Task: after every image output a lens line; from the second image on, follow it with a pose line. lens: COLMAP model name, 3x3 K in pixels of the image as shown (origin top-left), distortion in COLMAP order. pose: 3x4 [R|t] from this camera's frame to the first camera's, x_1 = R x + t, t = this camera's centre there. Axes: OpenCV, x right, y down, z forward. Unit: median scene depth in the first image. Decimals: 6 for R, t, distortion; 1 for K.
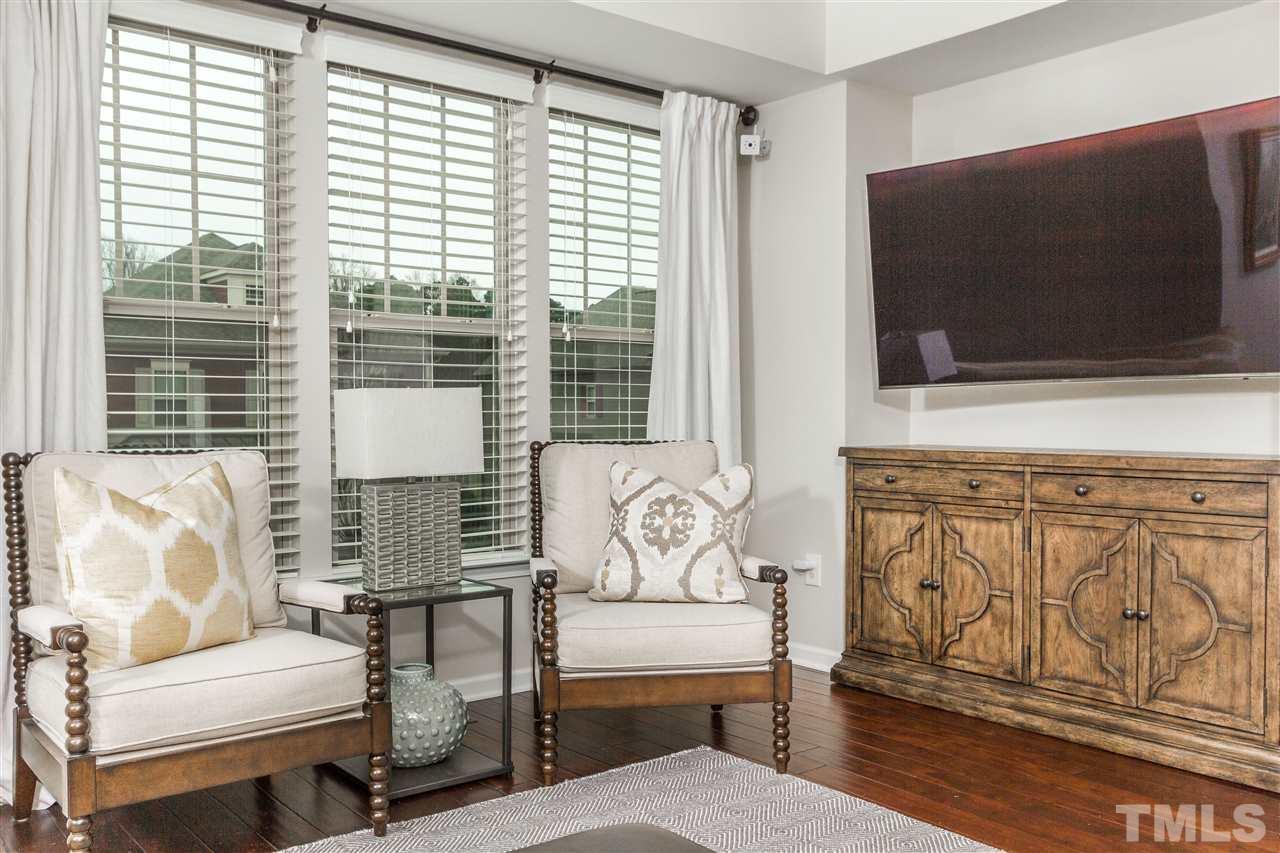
lens RADIAL K [[1124.7, 0, 638.8], [0, 1124.7, 422.9], [0, 0, 1]] dist [0.003598, 0.001683]
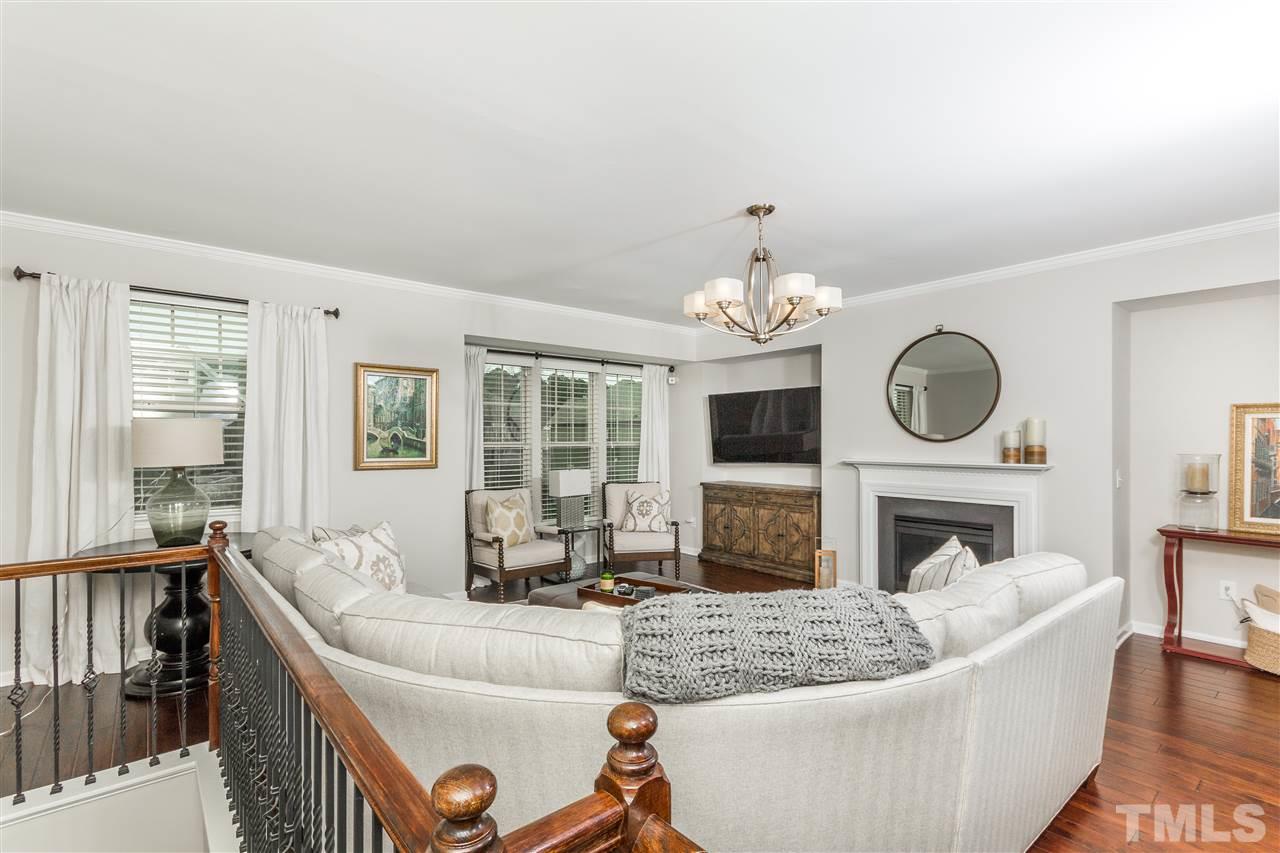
lens RADIAL K [[596.7, 0, 638.5], [0, 596.7, 434.2], [0, 0, 1]] dist [0.009141, -0.004034]
pose [[0.999923, -0.003199, 0.011974, -0.013553], [0.003435, 0.999800, -0.019697, -0.097480], [-0.011909, 0.019736, 0.999734, -0.783169]]
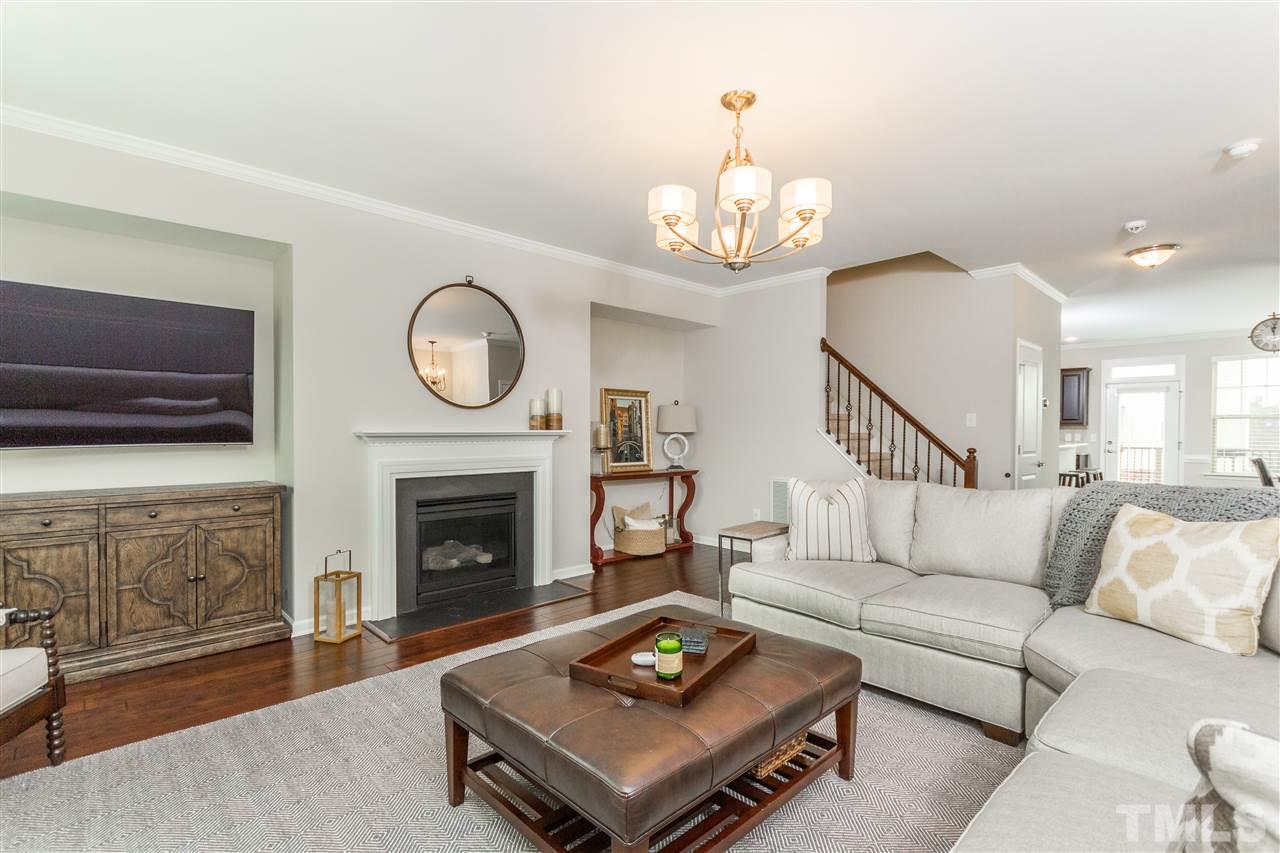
lens RADIAL K [[596.7, 0, 636.9], [0, 596.7, 435.3], [0, 0, 1]] dist [0.009141, -0.004034]
pose [[-0.074499, -0.010791, 0.997163, -0.544866], [0.011341, 0.999868, 0.011668, -0.059504], [-0.997157, 0.012178, -0.074366, 0.349937]]
